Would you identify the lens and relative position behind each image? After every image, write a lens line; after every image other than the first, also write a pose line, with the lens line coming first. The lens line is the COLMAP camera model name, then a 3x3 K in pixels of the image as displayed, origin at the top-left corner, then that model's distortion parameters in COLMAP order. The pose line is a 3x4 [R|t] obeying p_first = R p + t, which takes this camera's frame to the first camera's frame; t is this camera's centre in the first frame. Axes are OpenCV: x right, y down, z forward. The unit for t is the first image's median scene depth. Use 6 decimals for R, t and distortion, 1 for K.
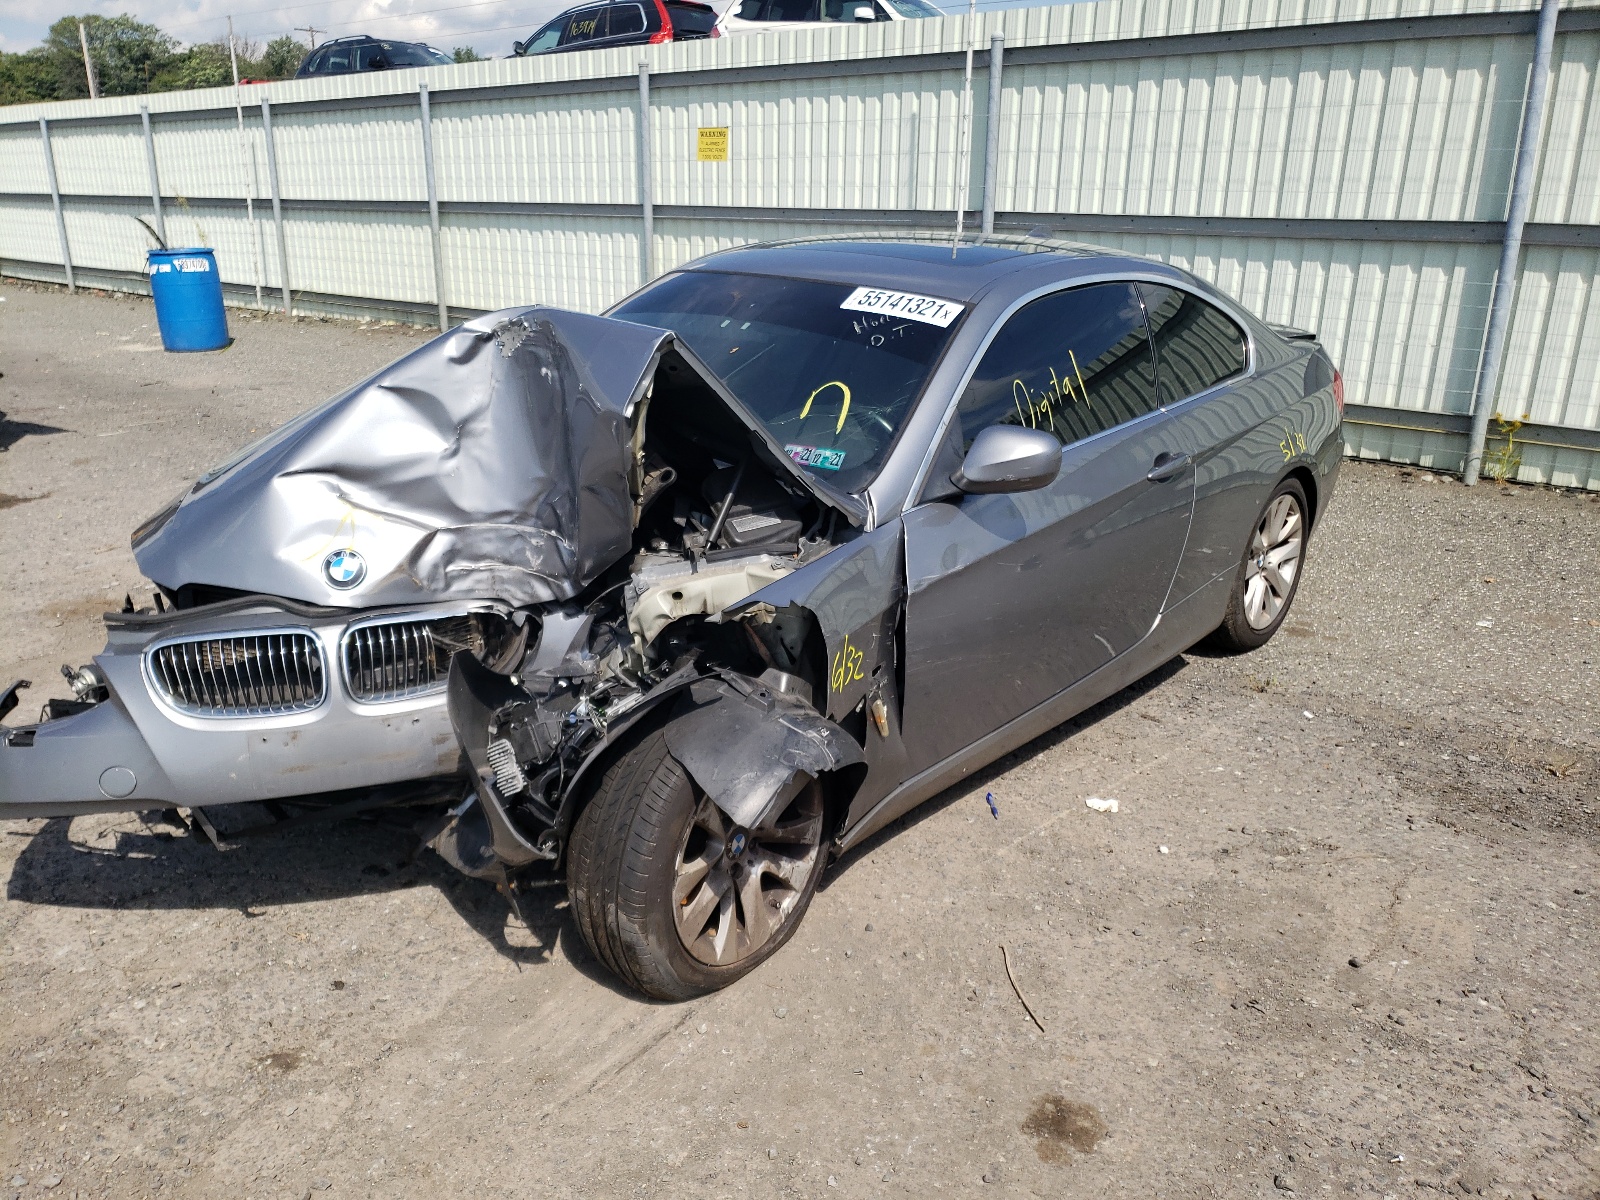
lens RADIAL K [[1215.9, 0, 788.5], [0, 1215.9, 604.3], [0, 0, 1]] dist [-0.011861, -0.013355]
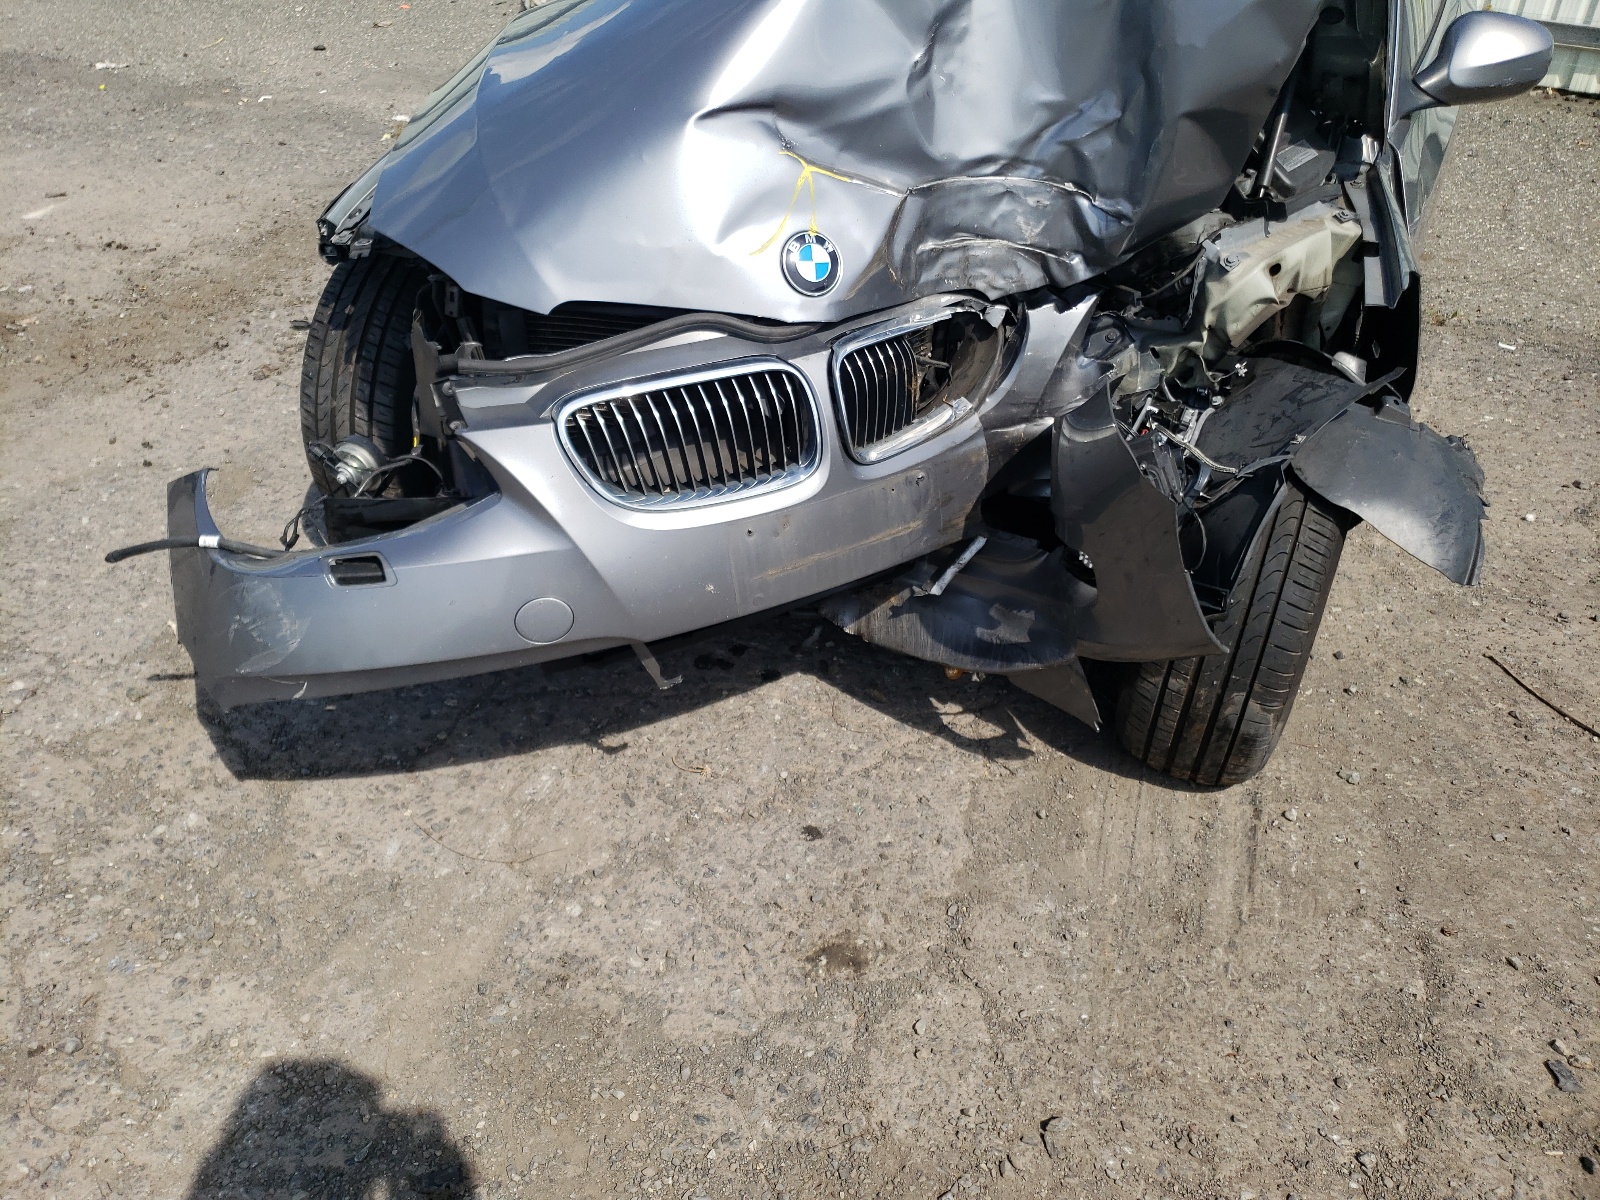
lens RADIAL K [[1215.9, 0, 804.8], [0, 1215.9, 592.2], [0, 0, 1]] dist [-0.011861, -0.013355]
pose [[0.972931, -0.123301, 0.195452, -0.495051], [0.063868, 0.956293, 0.285348, -0.044055], [-0.222093, -0.265141, 0.938283, 0.322820]]
